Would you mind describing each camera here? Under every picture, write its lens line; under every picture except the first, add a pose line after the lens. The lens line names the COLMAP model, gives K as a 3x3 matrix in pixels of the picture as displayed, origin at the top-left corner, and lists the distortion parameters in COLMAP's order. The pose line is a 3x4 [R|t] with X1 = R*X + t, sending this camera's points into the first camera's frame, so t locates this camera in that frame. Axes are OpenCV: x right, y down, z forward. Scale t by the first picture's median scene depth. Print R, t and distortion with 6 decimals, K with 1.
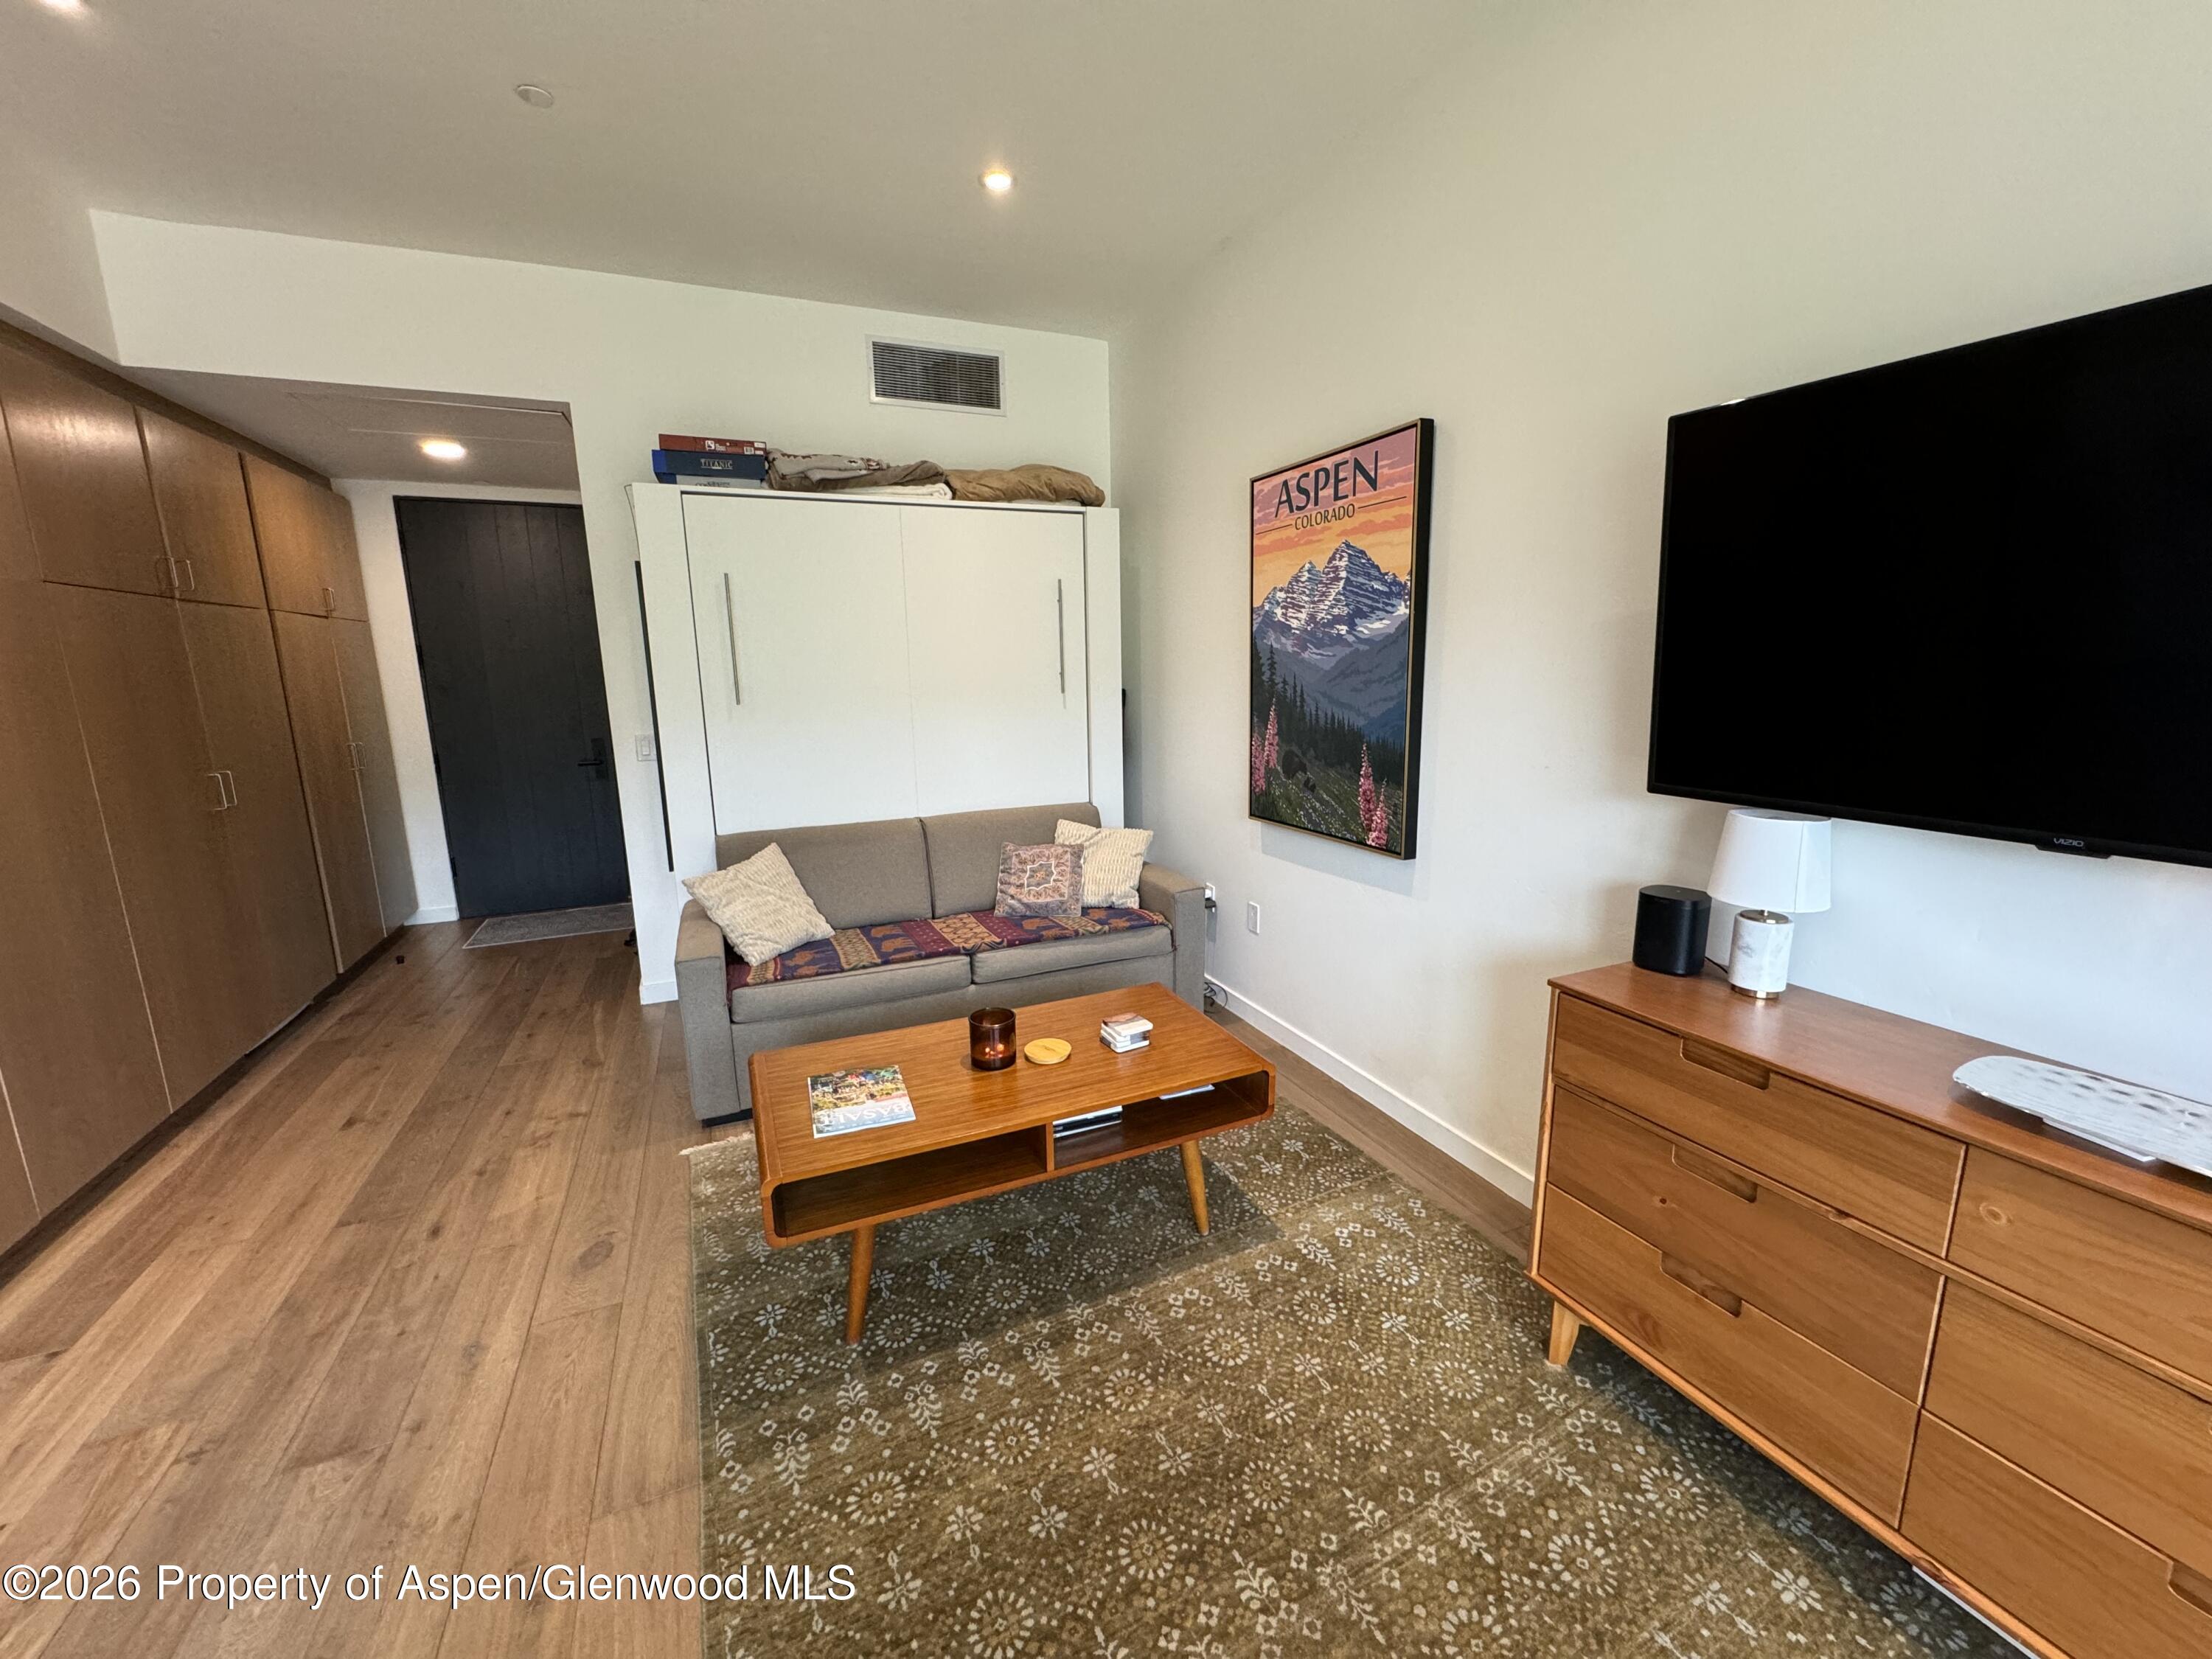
lens RADIAL K [[887.6, 0, 1100.5], [0, 887.6, 830.4], [0, 0, 1]] dist [0.000819, 0.000461]
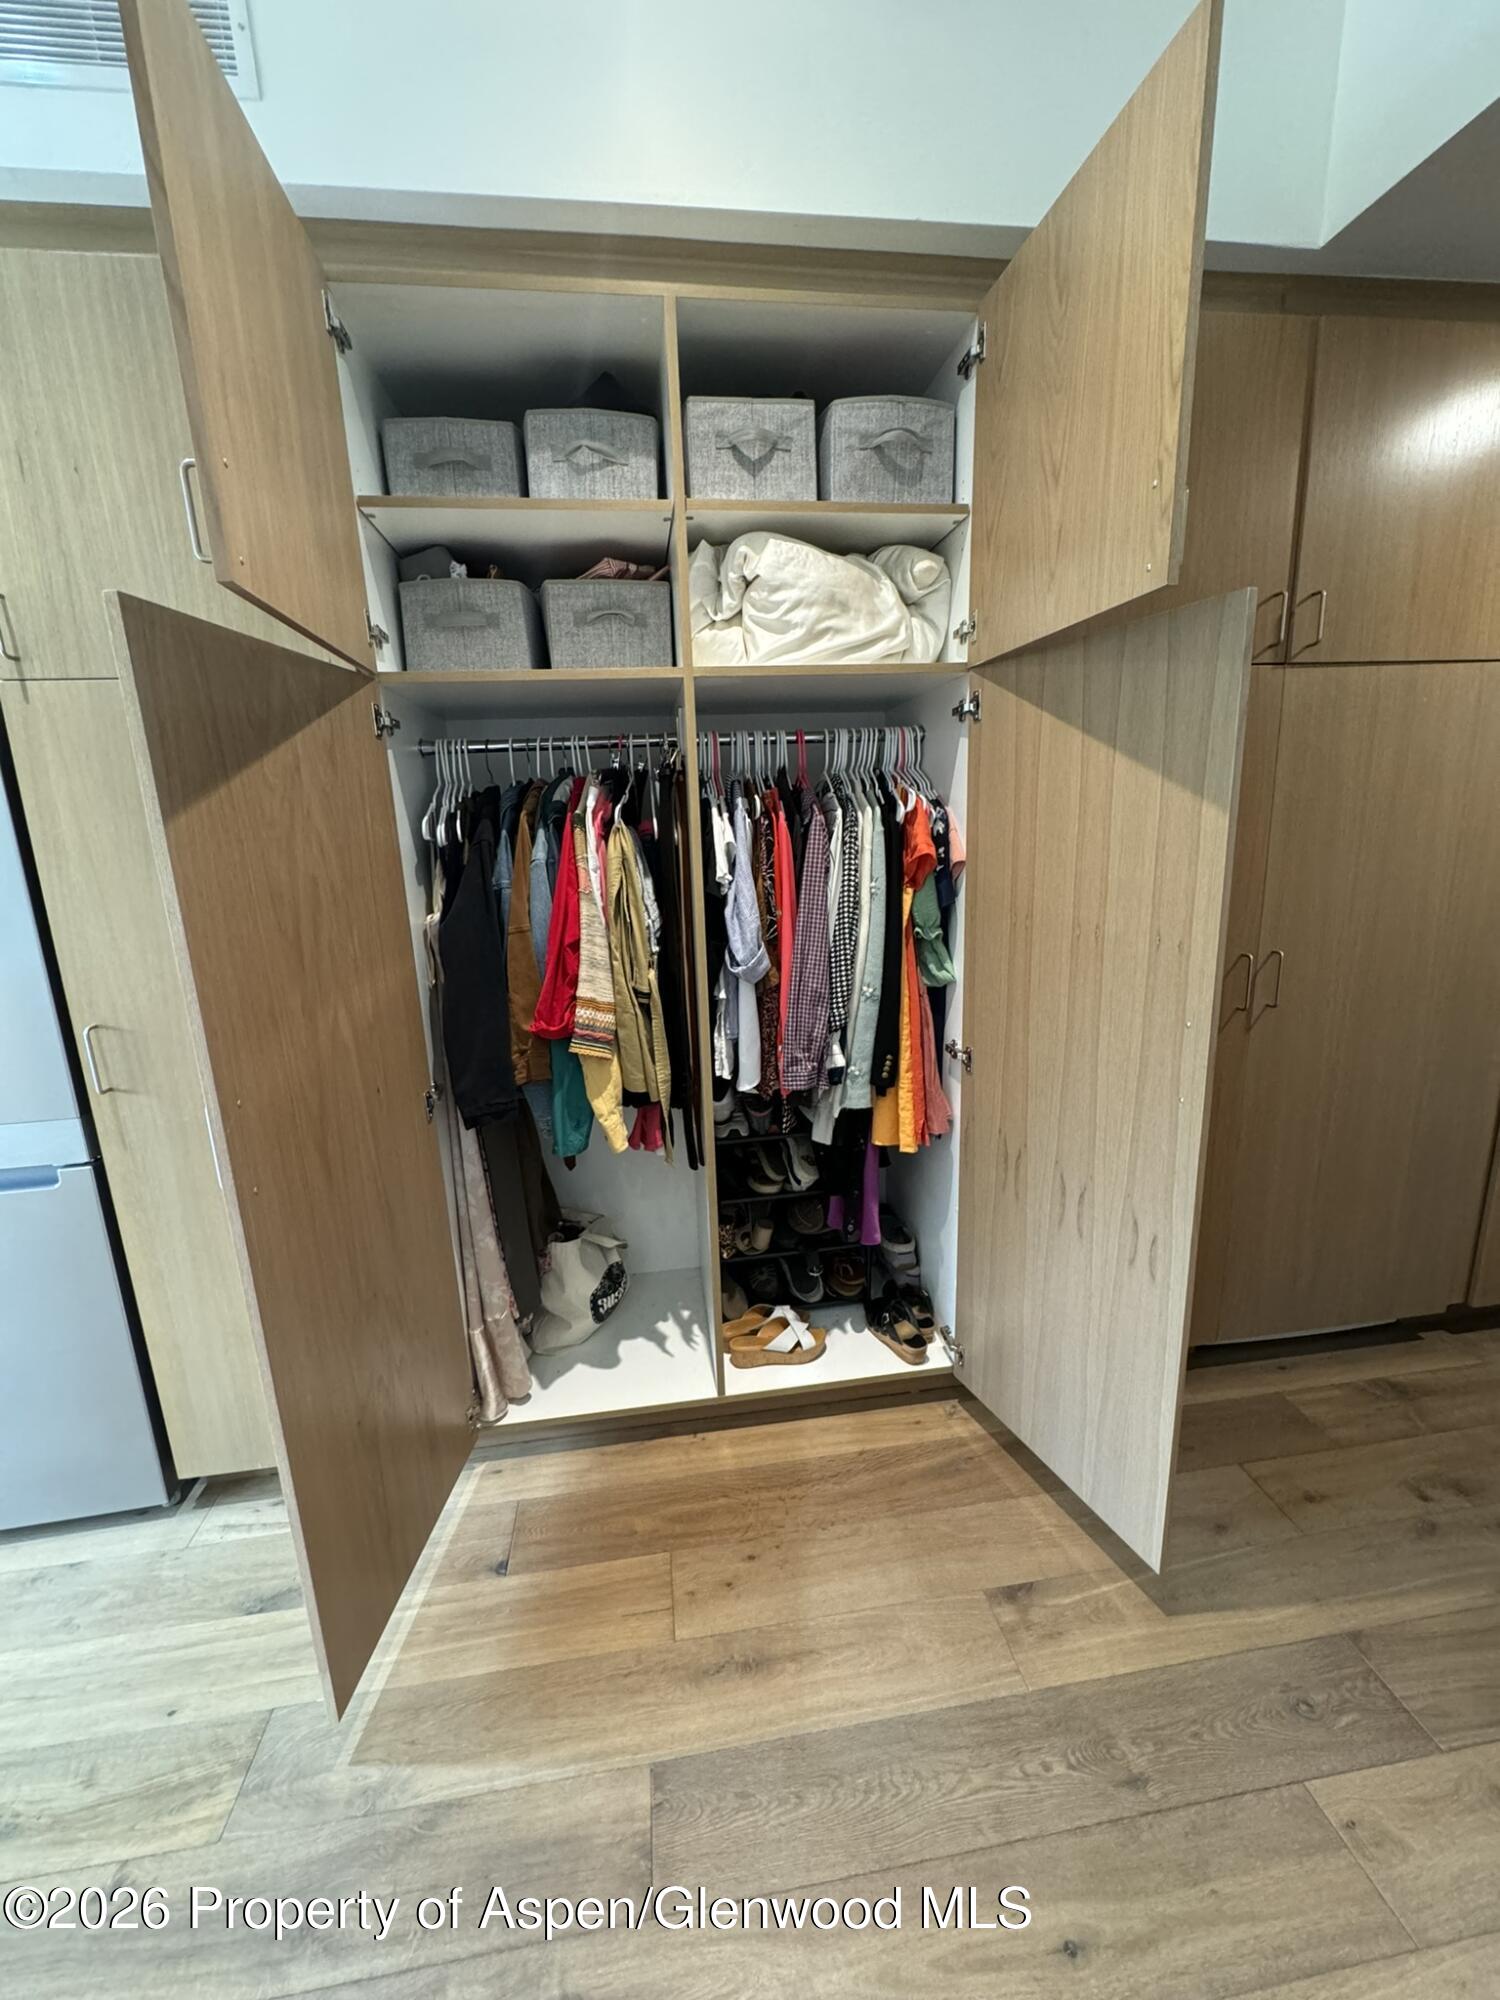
lens RADIAL K [[795.8, 0, 750.0], [0, 795.8, 1000.0], [0, 0, 1]] dist [-0.001615, 0.000368]
pose [[-0.260691, 0.248889, -0.932788, -0.414587], [-0.139798, 0.946282, 0.291560, -0.164731], [0.955247, 0.206409, -0.211893, 0.870208]]
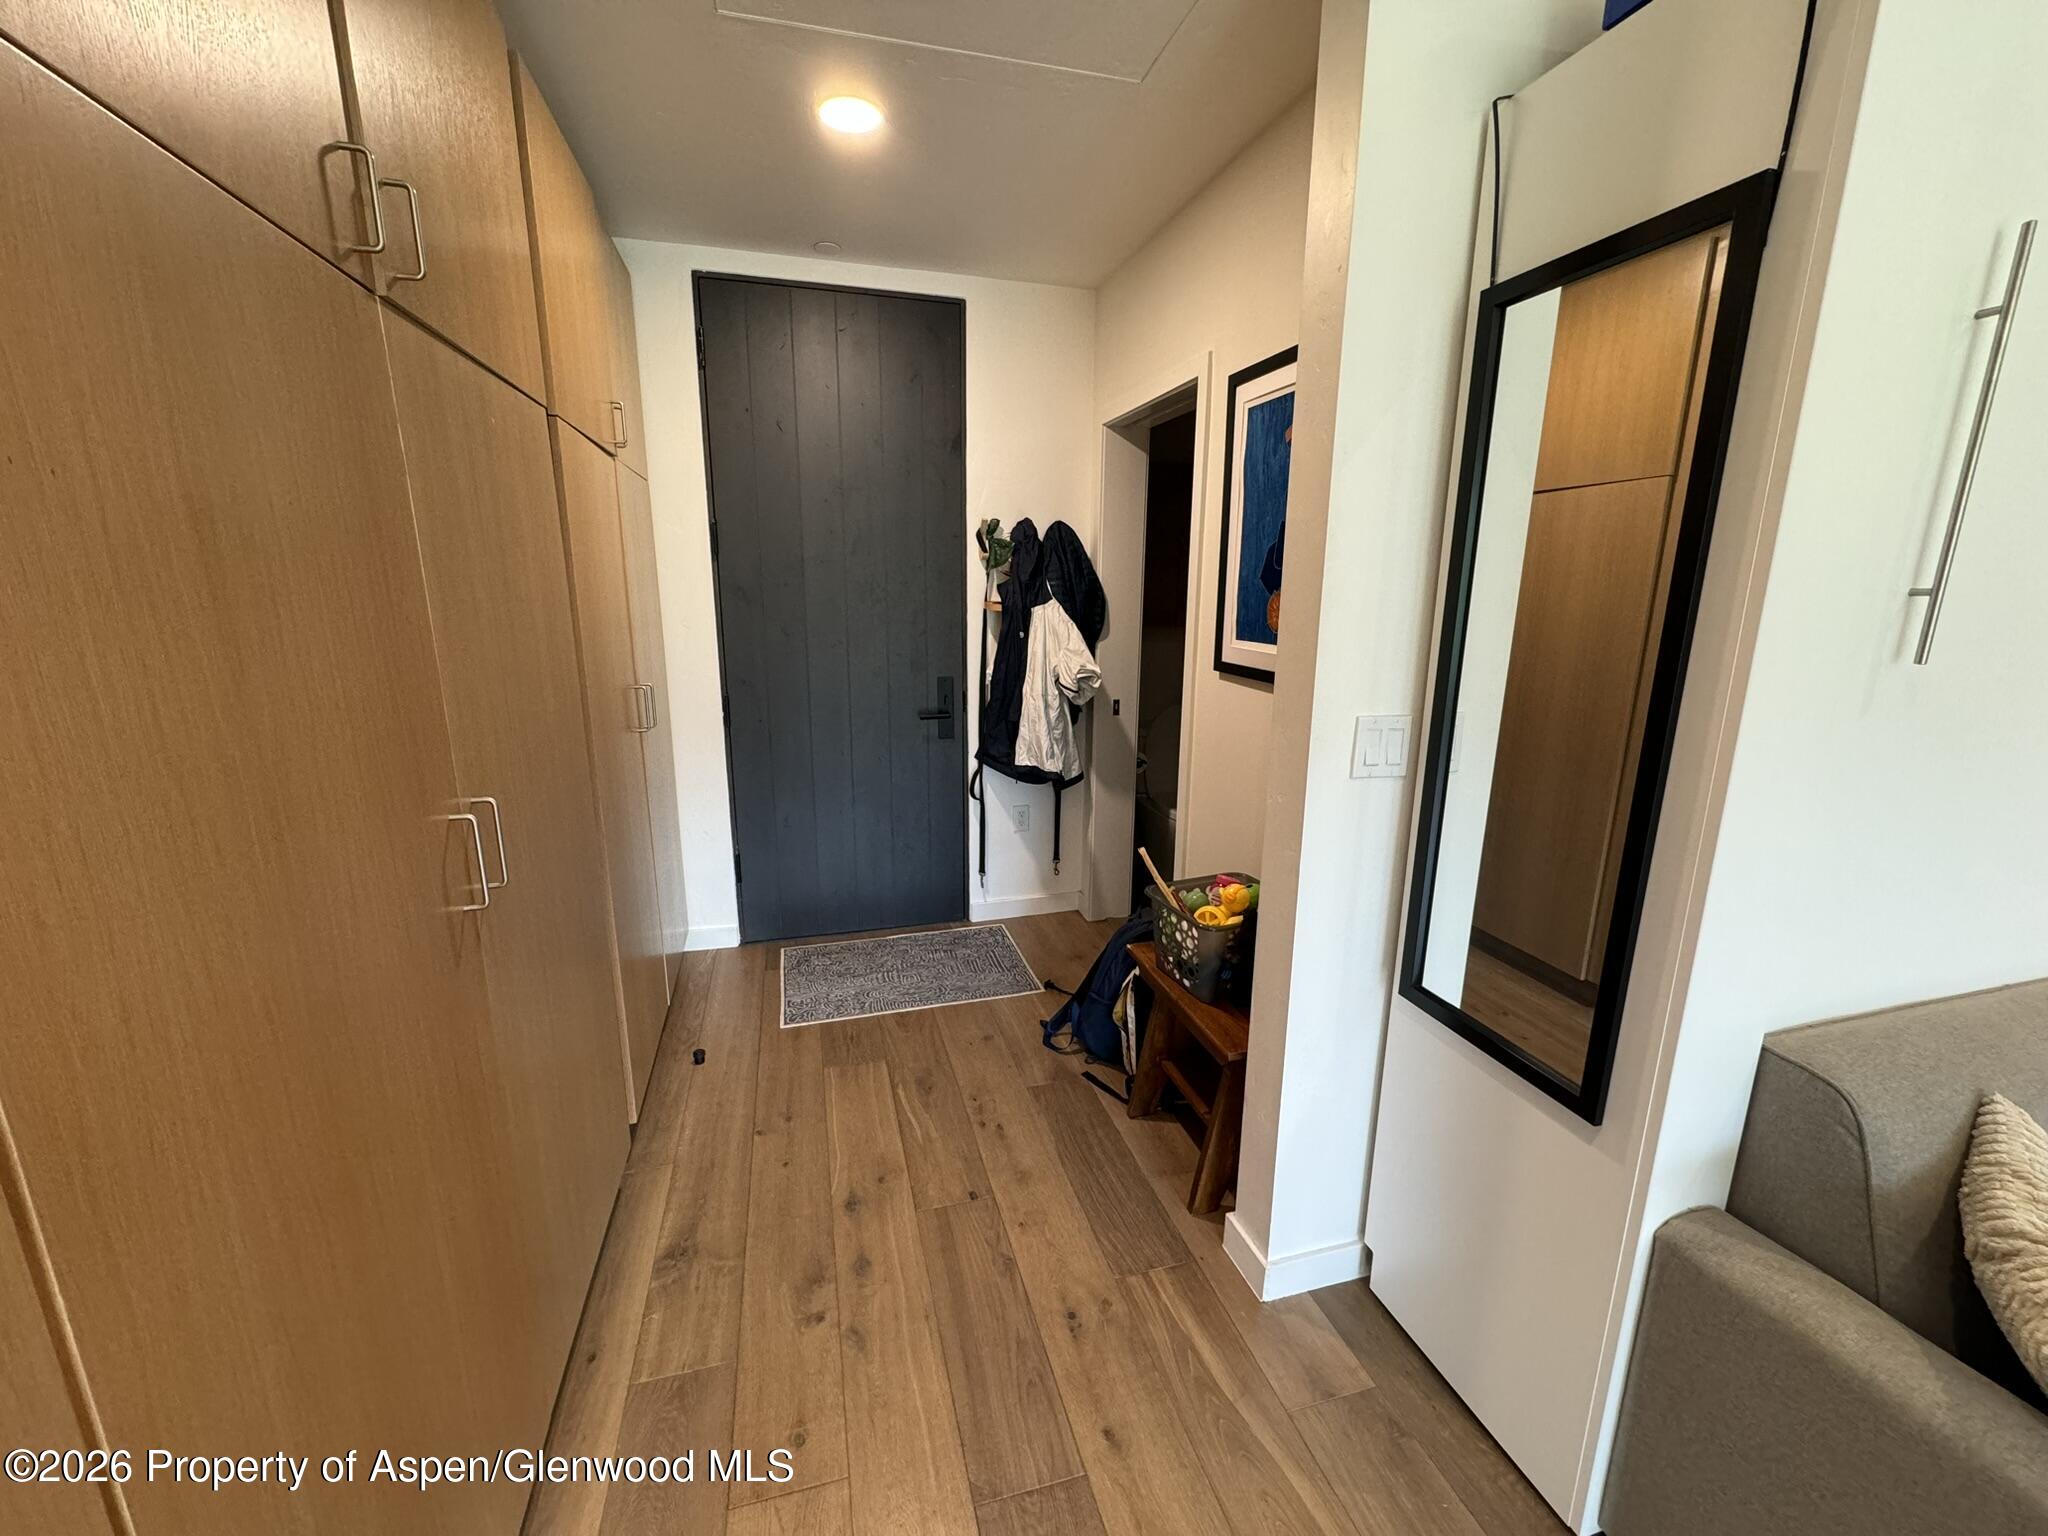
lens RADIAL K [[814.9, 0, 1020.5], [0, 814.9, 768.7], [0, 0, 1]] dist [-0.001615, 0.000368]
pose [[0.990463, 0.056666, -0.125585, -0.812215], [-0.052432, 0.997947, 0.036770, -0.115442], [0.127410, -0.029834, 0.991401, 0.778648]]
